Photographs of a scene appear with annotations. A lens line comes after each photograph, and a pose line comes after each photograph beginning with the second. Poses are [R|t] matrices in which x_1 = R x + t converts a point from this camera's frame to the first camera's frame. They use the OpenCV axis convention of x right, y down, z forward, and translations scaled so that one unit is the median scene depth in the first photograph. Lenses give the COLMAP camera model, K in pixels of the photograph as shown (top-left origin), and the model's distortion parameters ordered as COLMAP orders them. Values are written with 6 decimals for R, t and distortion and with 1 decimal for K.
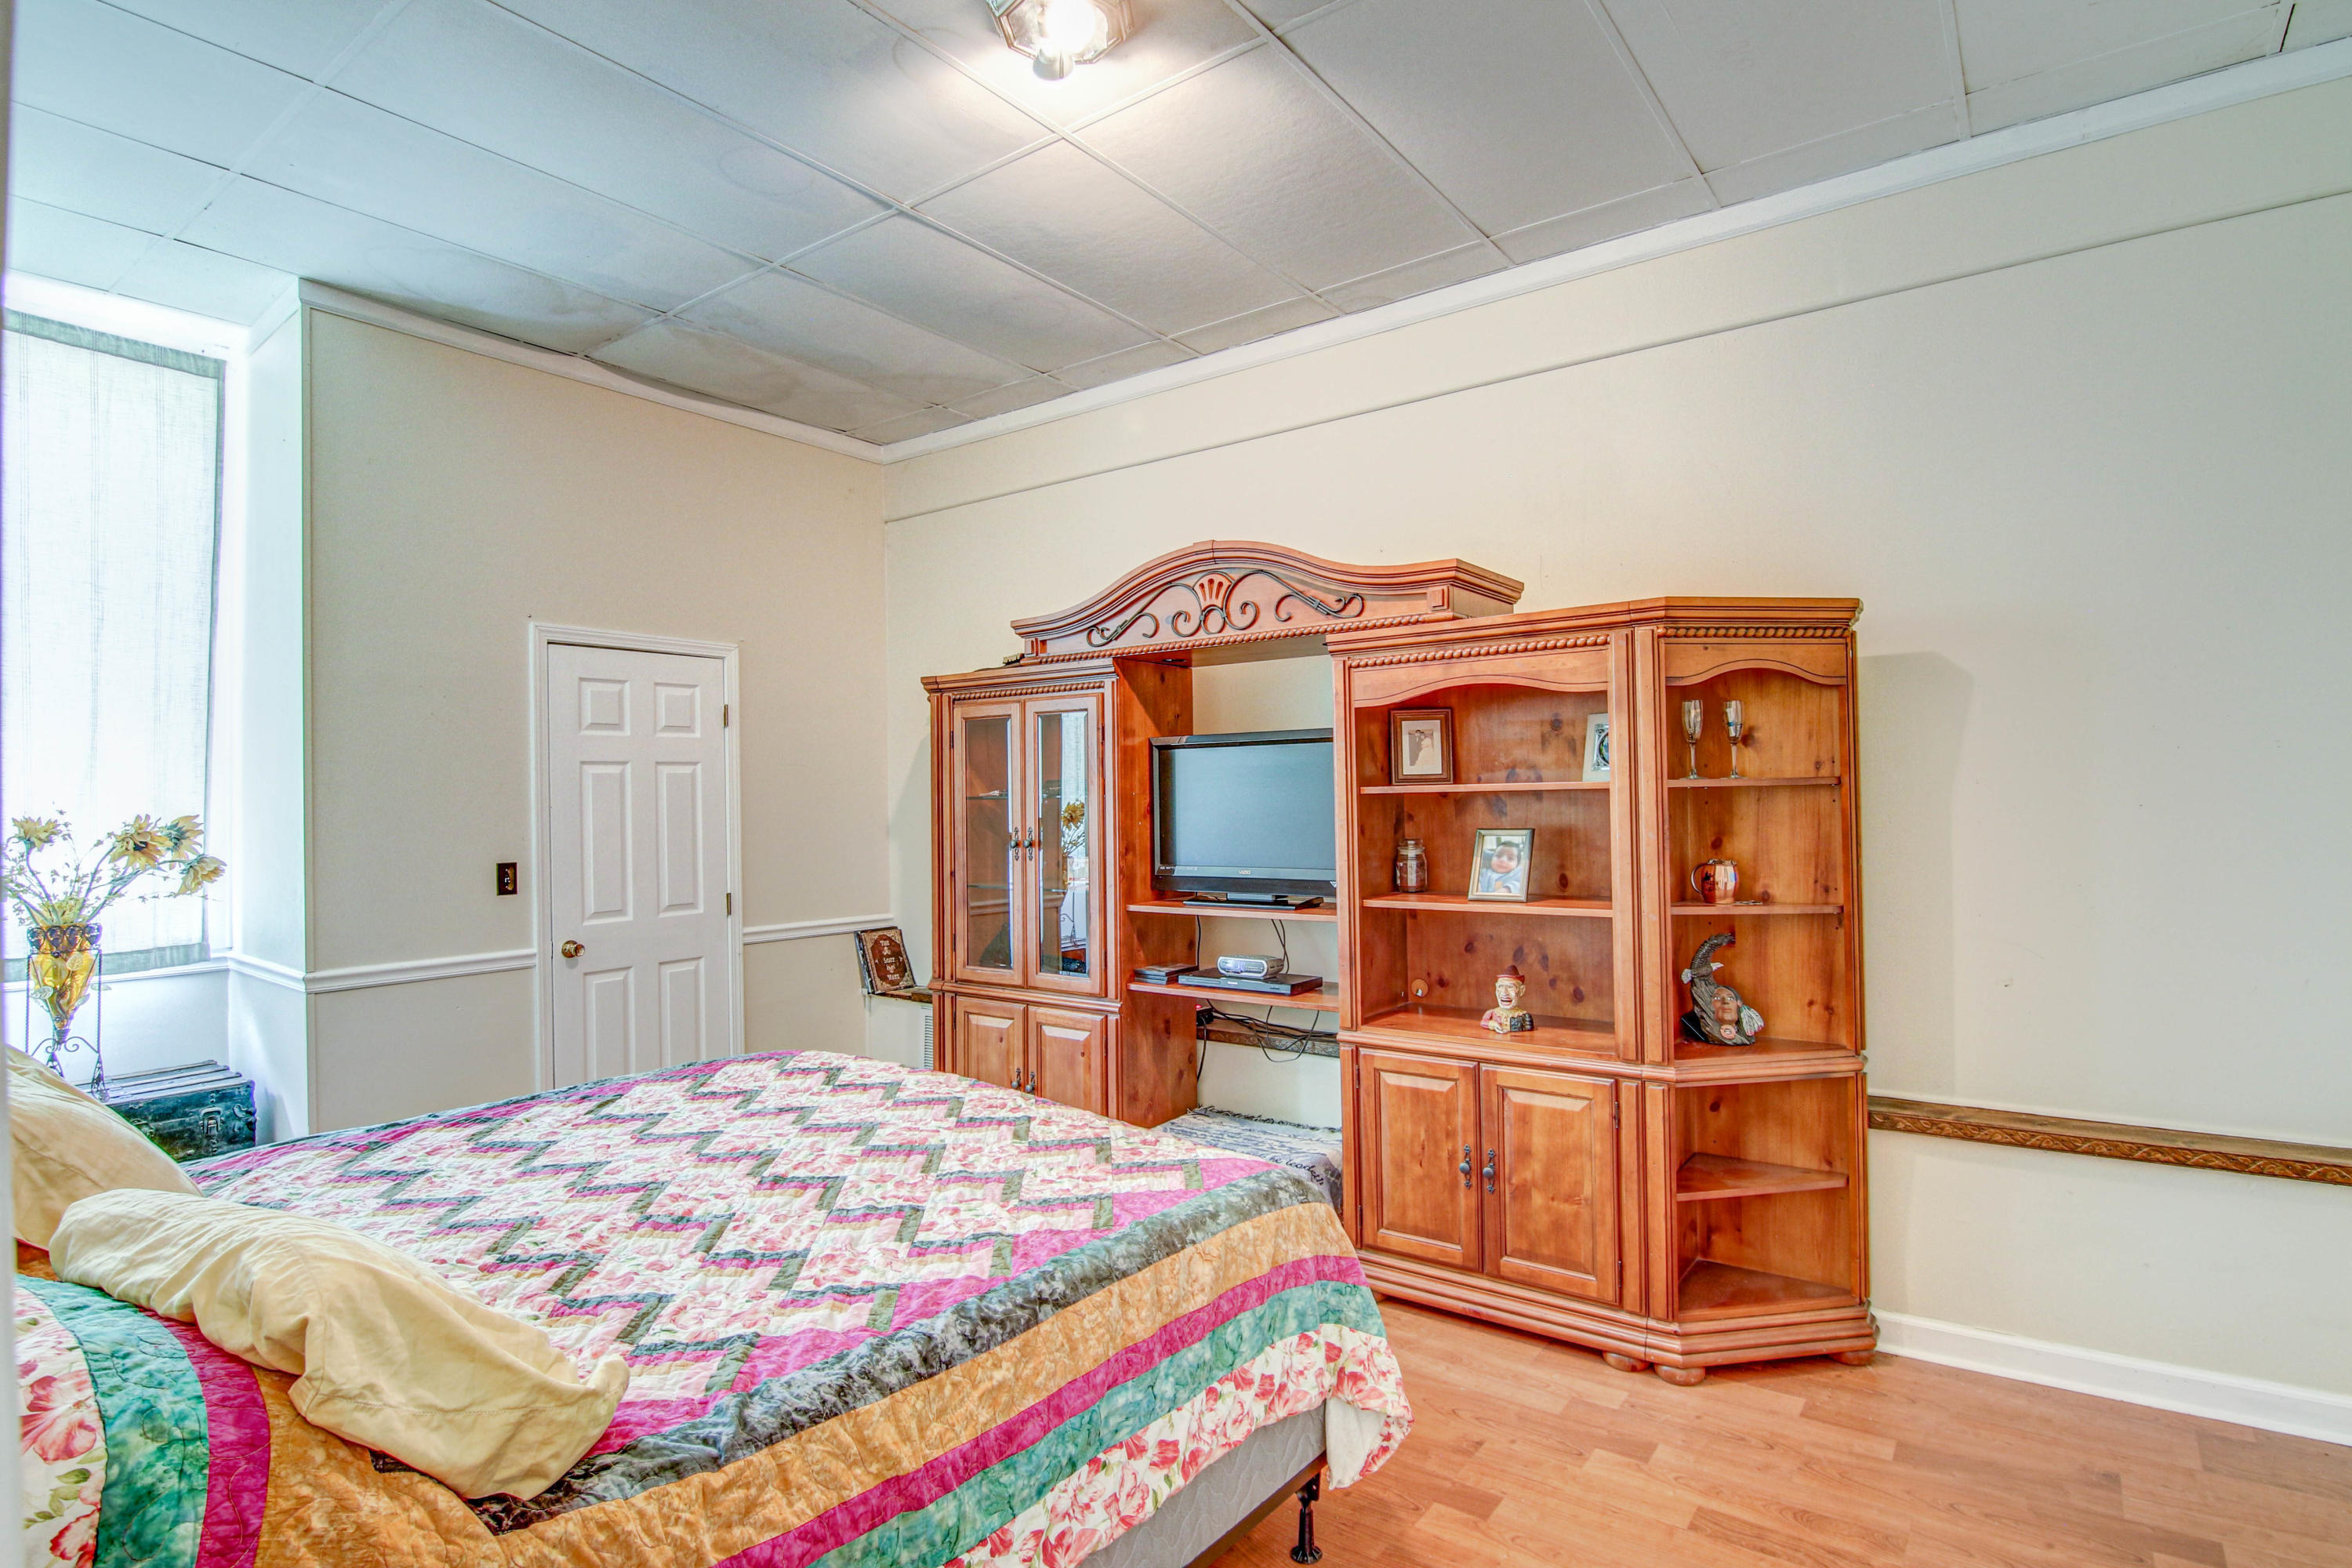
lens RADIAL K [[1193.6, 0, 1191.5], [0, 1193.6, 785.0], [0, 0, 1]] dist [-0.012374, -0.004074]
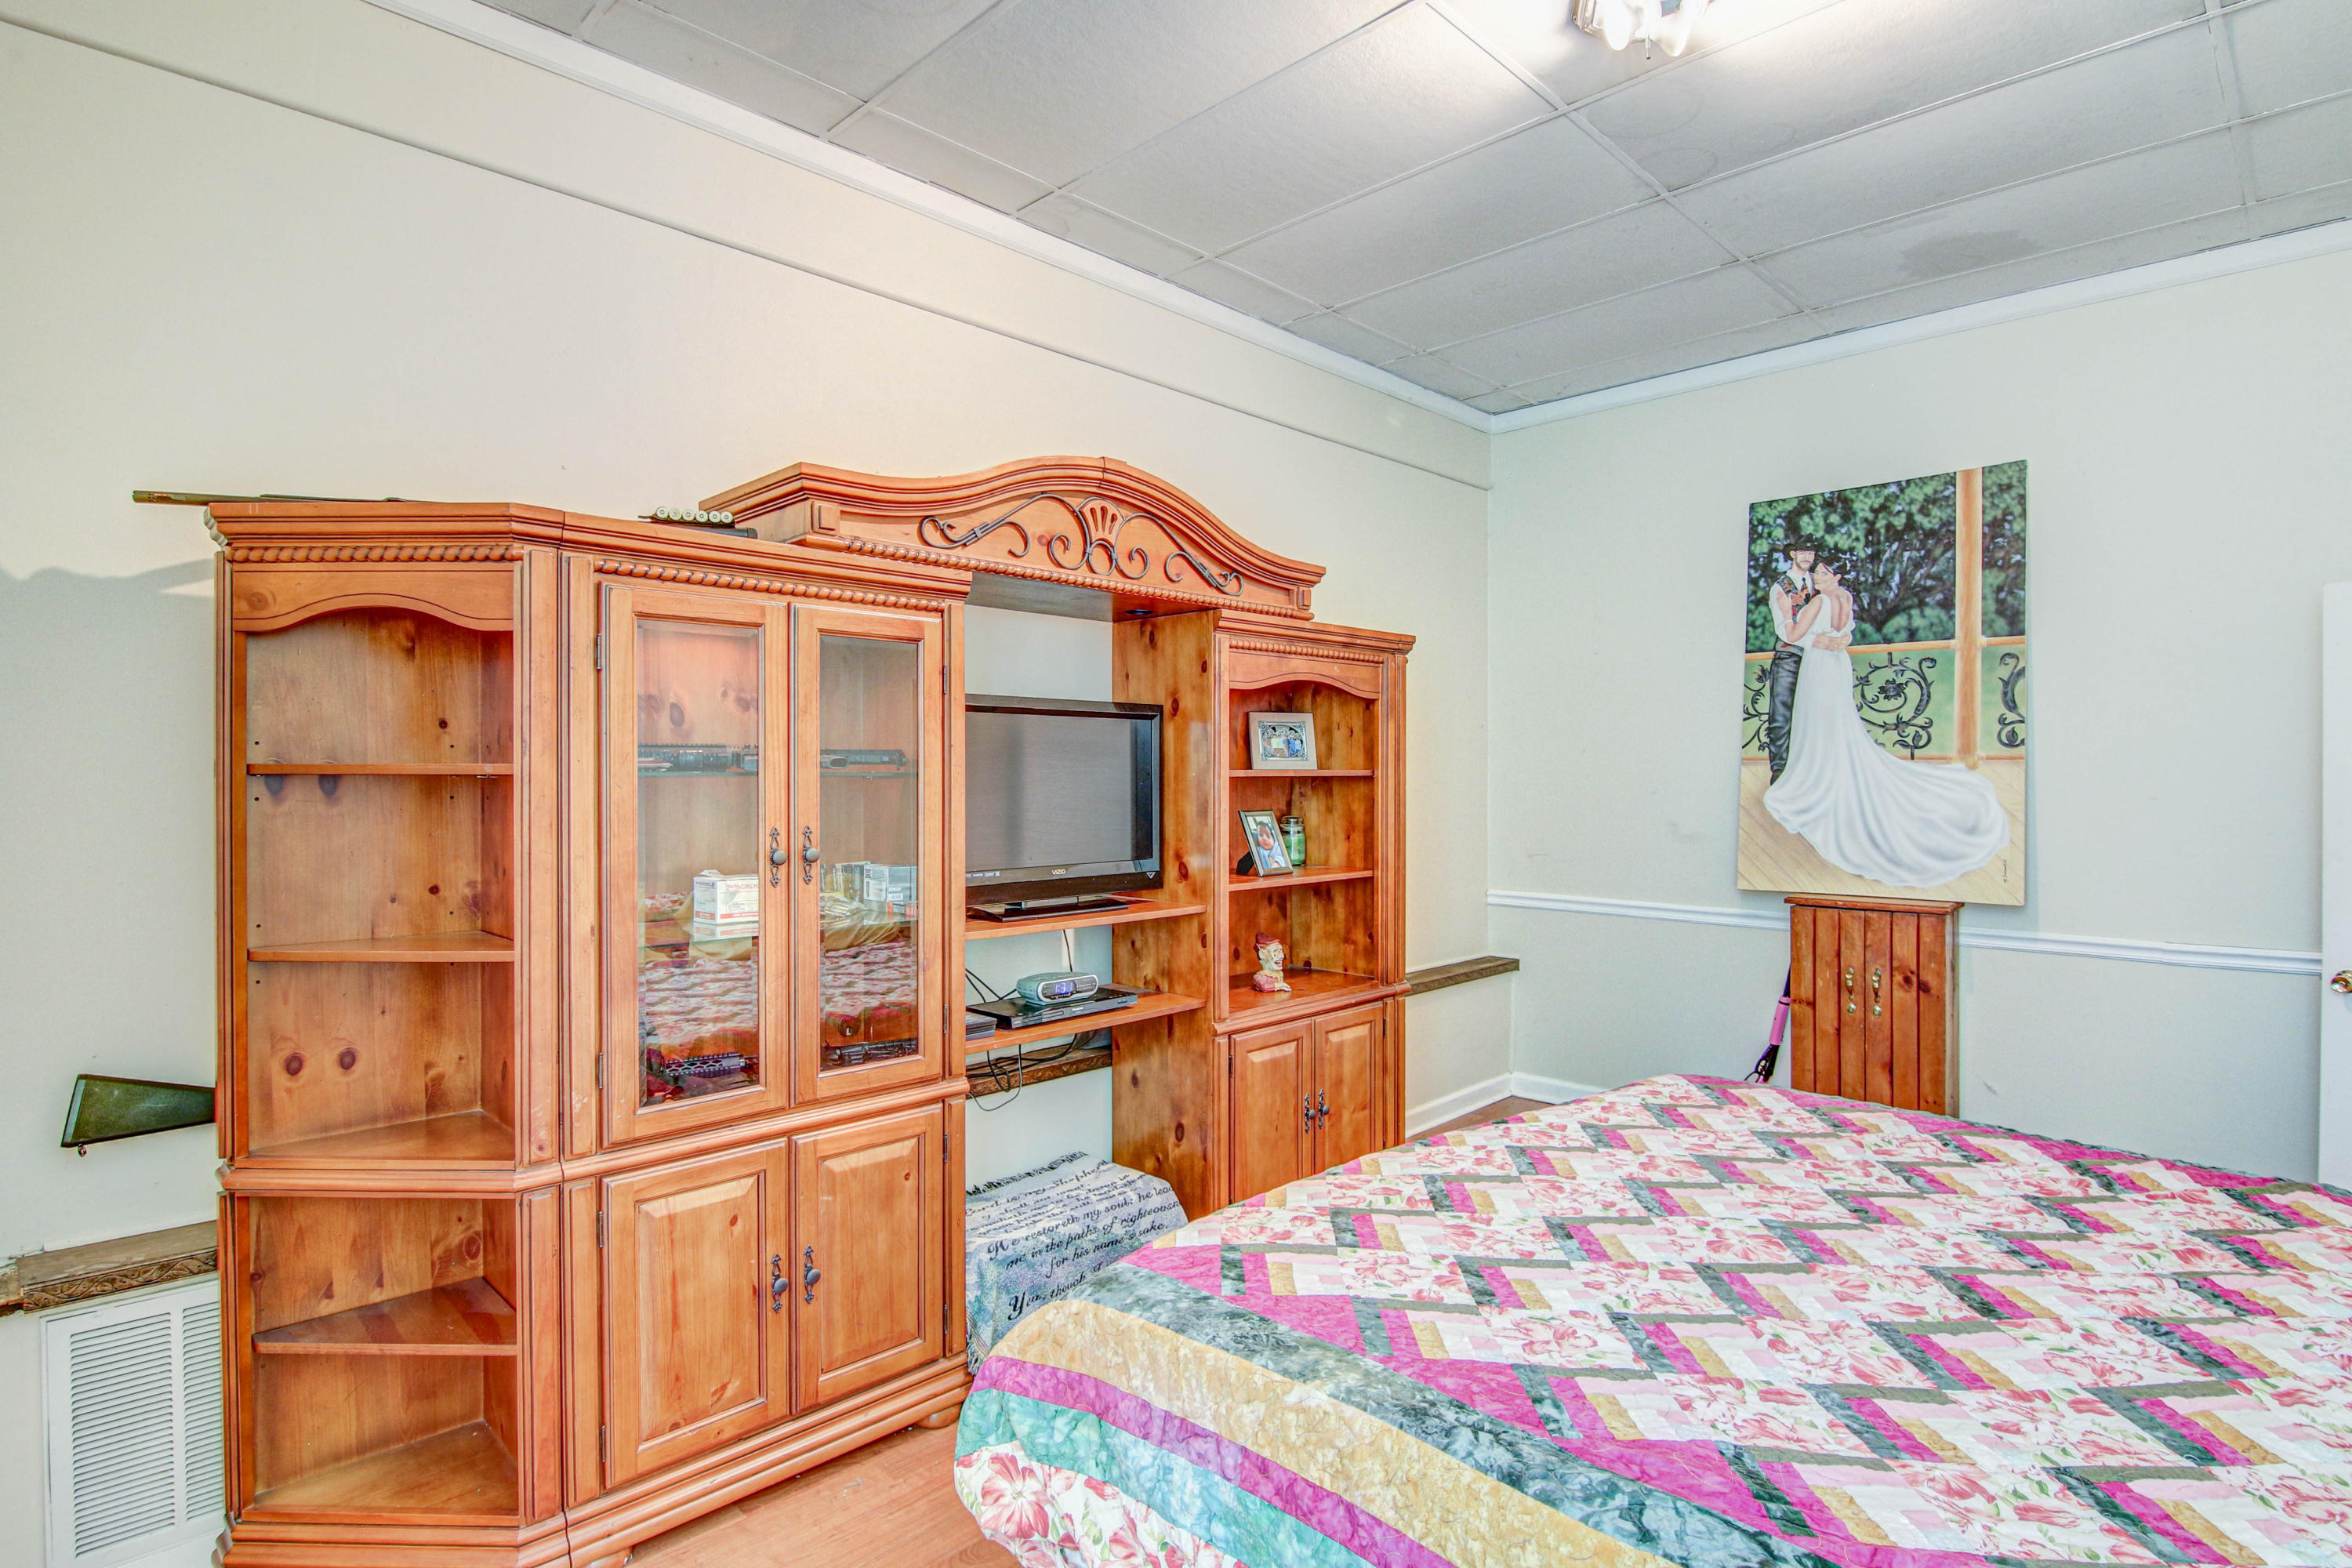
lens RADIAL K [[1193.6, 0, 1190.8], [0, 1193.6, 779.3], [0, 0, 1]] dist [-0.012374, -0.004074]
pose [[0.134263, 0.010552, 0.990890, -1.075489], [-0.012535, 0.999881, -0.008949, 0.023449], [-0.990866, -0.011219, 0.134380, 1.161009]]
